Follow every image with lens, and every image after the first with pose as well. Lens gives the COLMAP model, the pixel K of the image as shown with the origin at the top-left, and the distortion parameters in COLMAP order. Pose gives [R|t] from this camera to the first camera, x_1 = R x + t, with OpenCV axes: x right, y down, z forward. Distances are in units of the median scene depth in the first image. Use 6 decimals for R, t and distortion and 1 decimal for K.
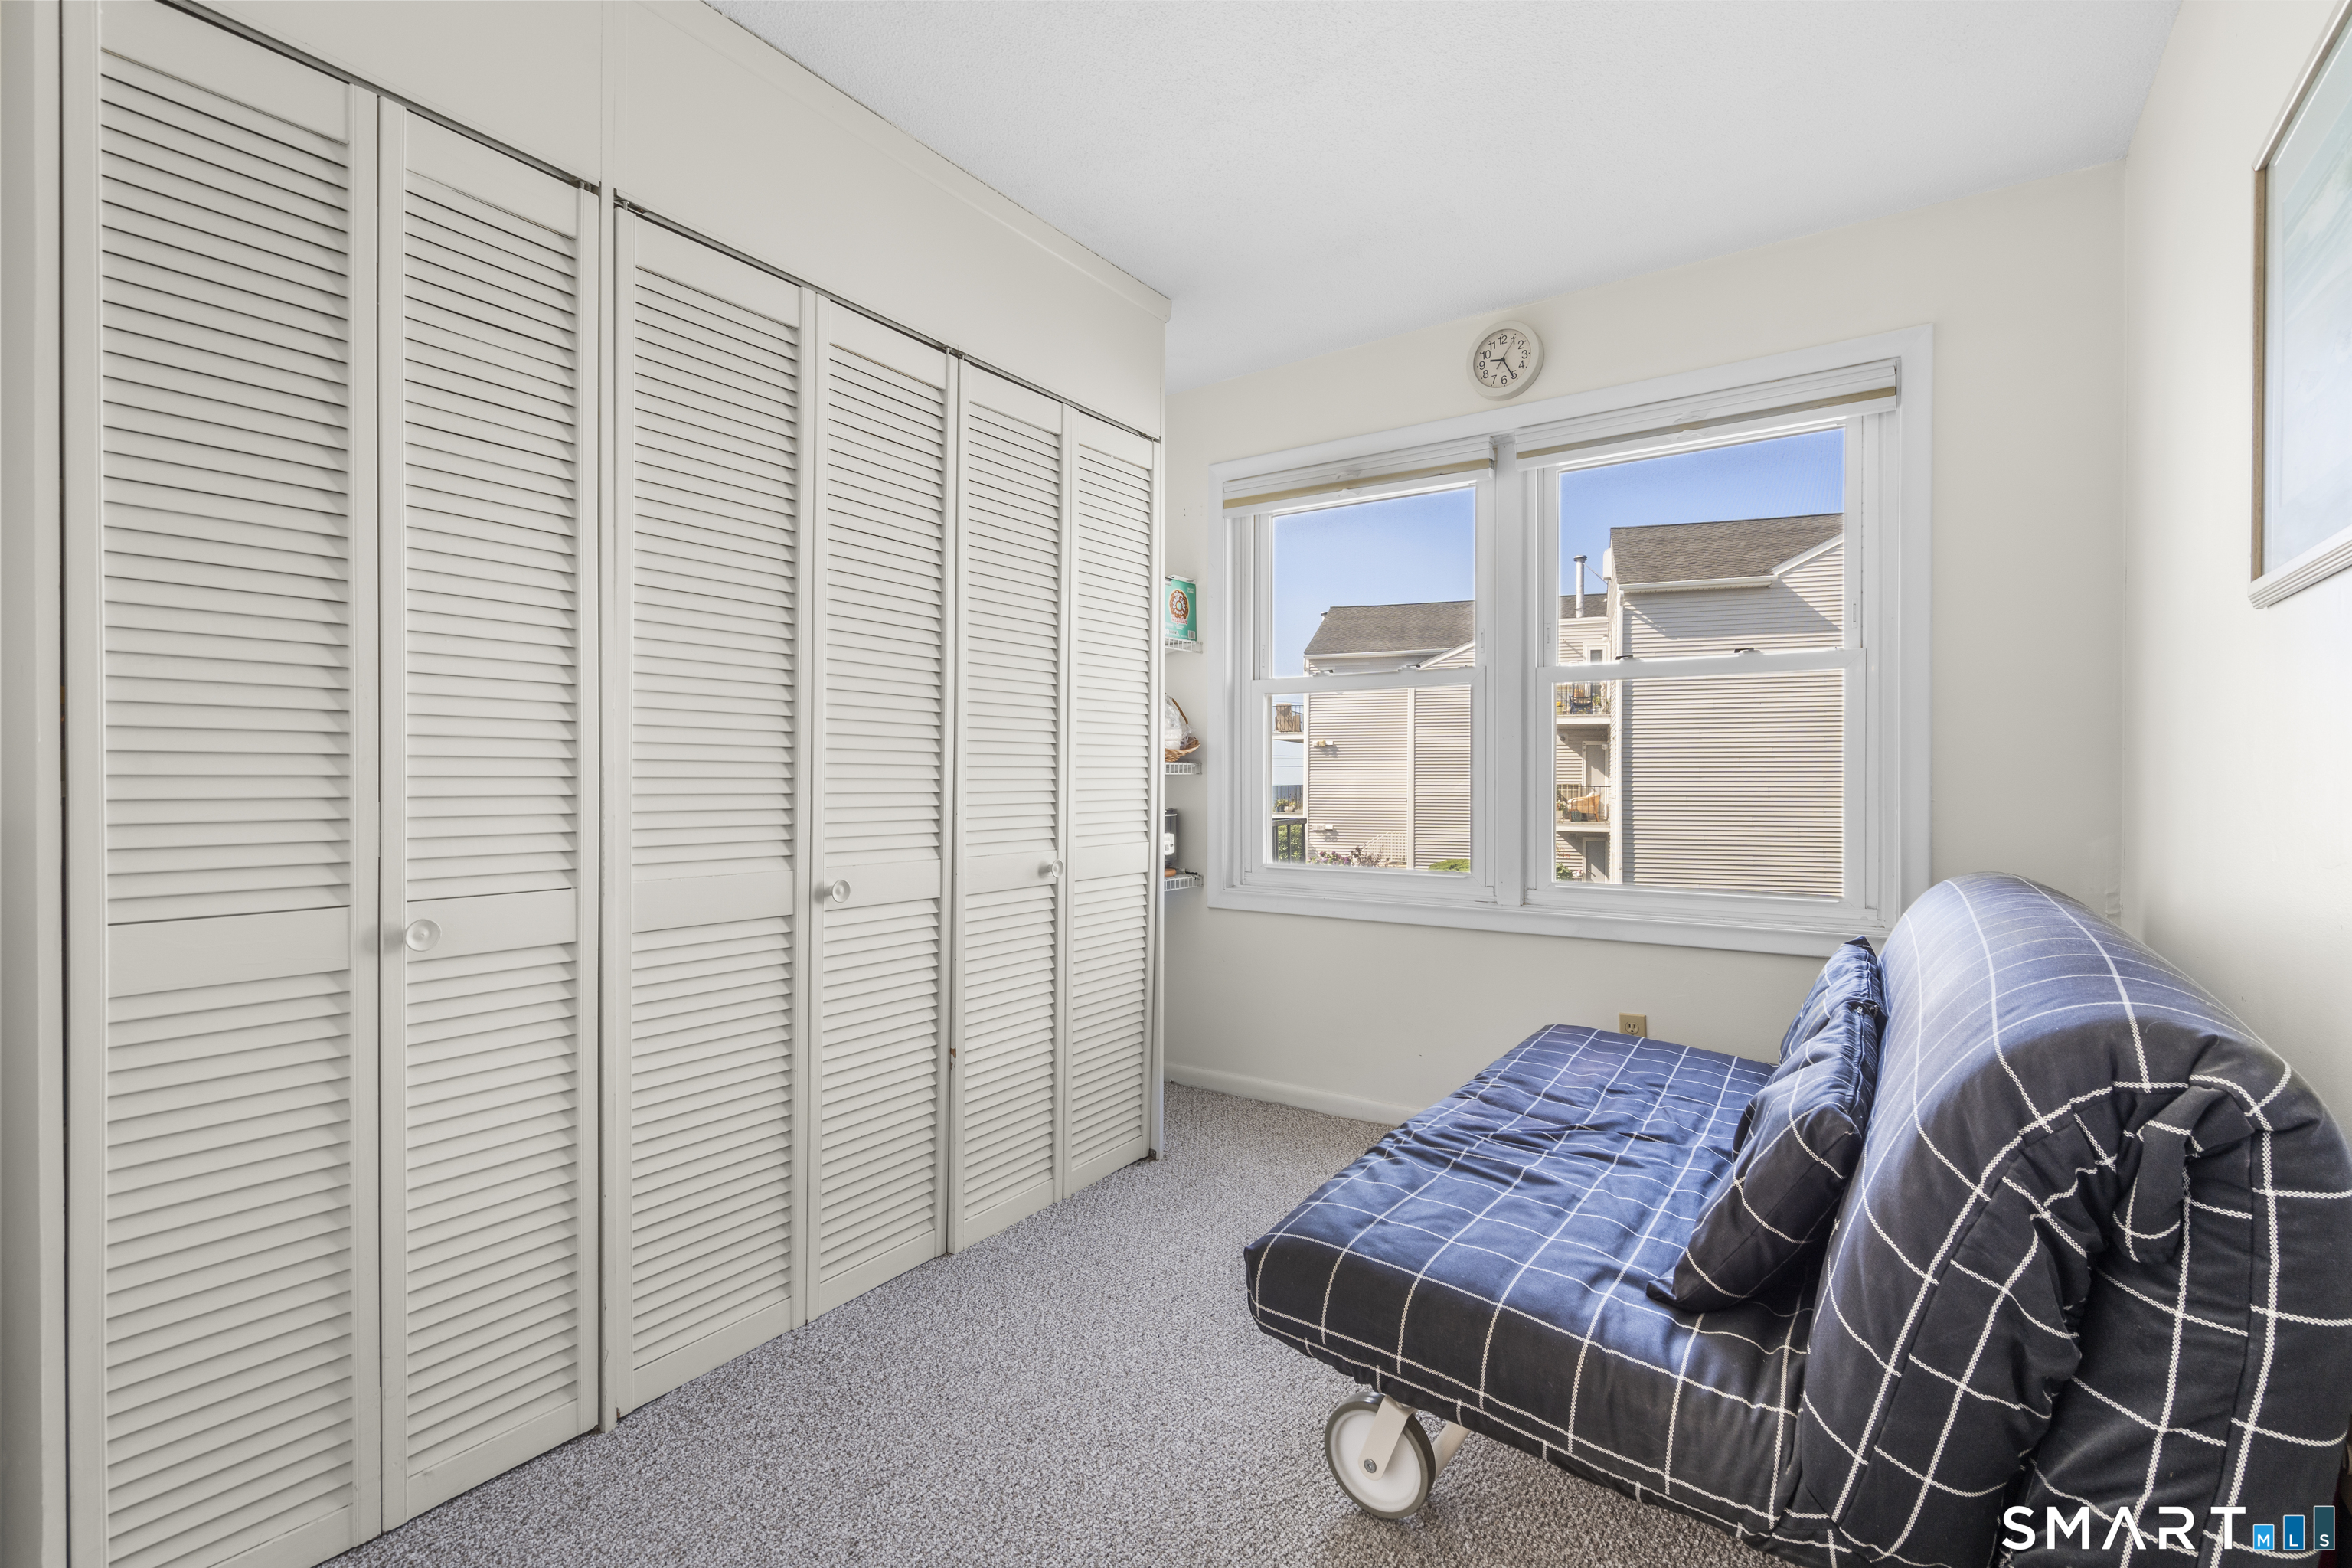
lens RADIAL K [[1055.5, 0, 1147.9], [0, 1055.5, 790.2], [0, 0, 1]] dist [-0.013994, 0.012273]
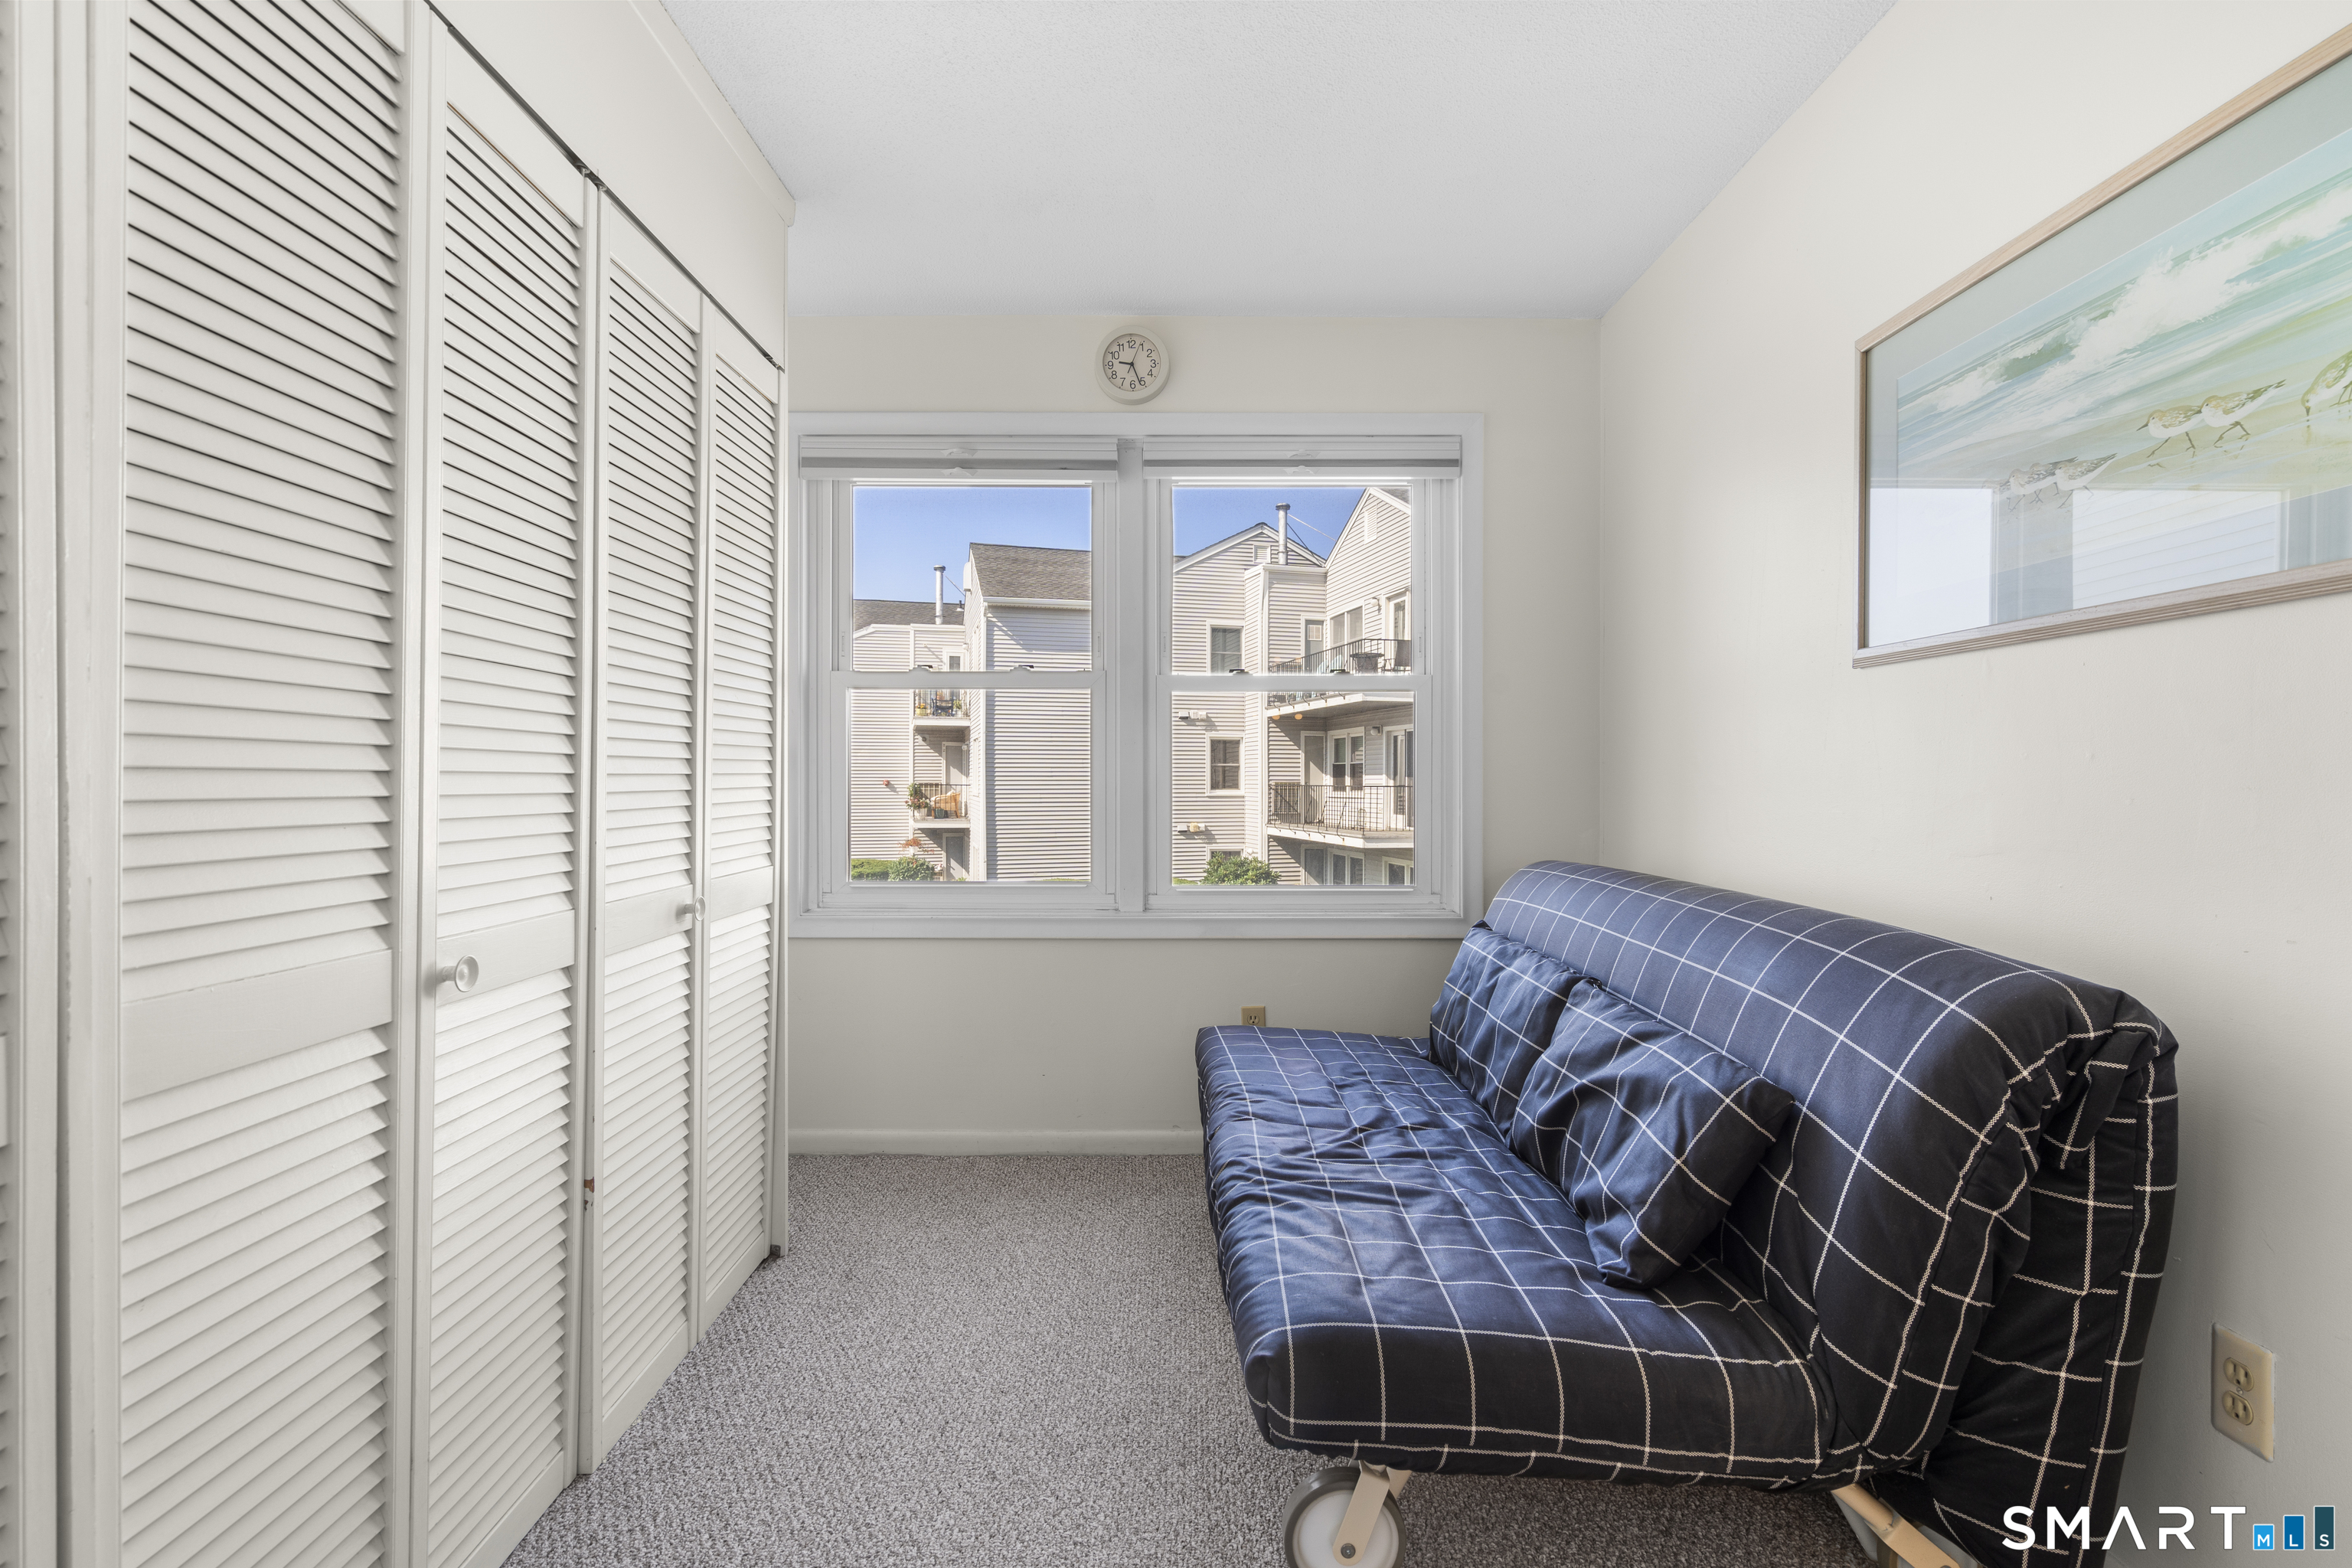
lens RADIAL K [[1055.5, 0, 1147.9], [0, 1055.5, 790.2], [0, 0, 1]] dist [-0.013994, 0.012273]
pose [[0.821285, -0.007068, 0.570475, -0.317310], [0.006034, 0.999975, 0.003702, -0.014608], [-0.570487, 0.000402, 0.821307, 0.250131]]
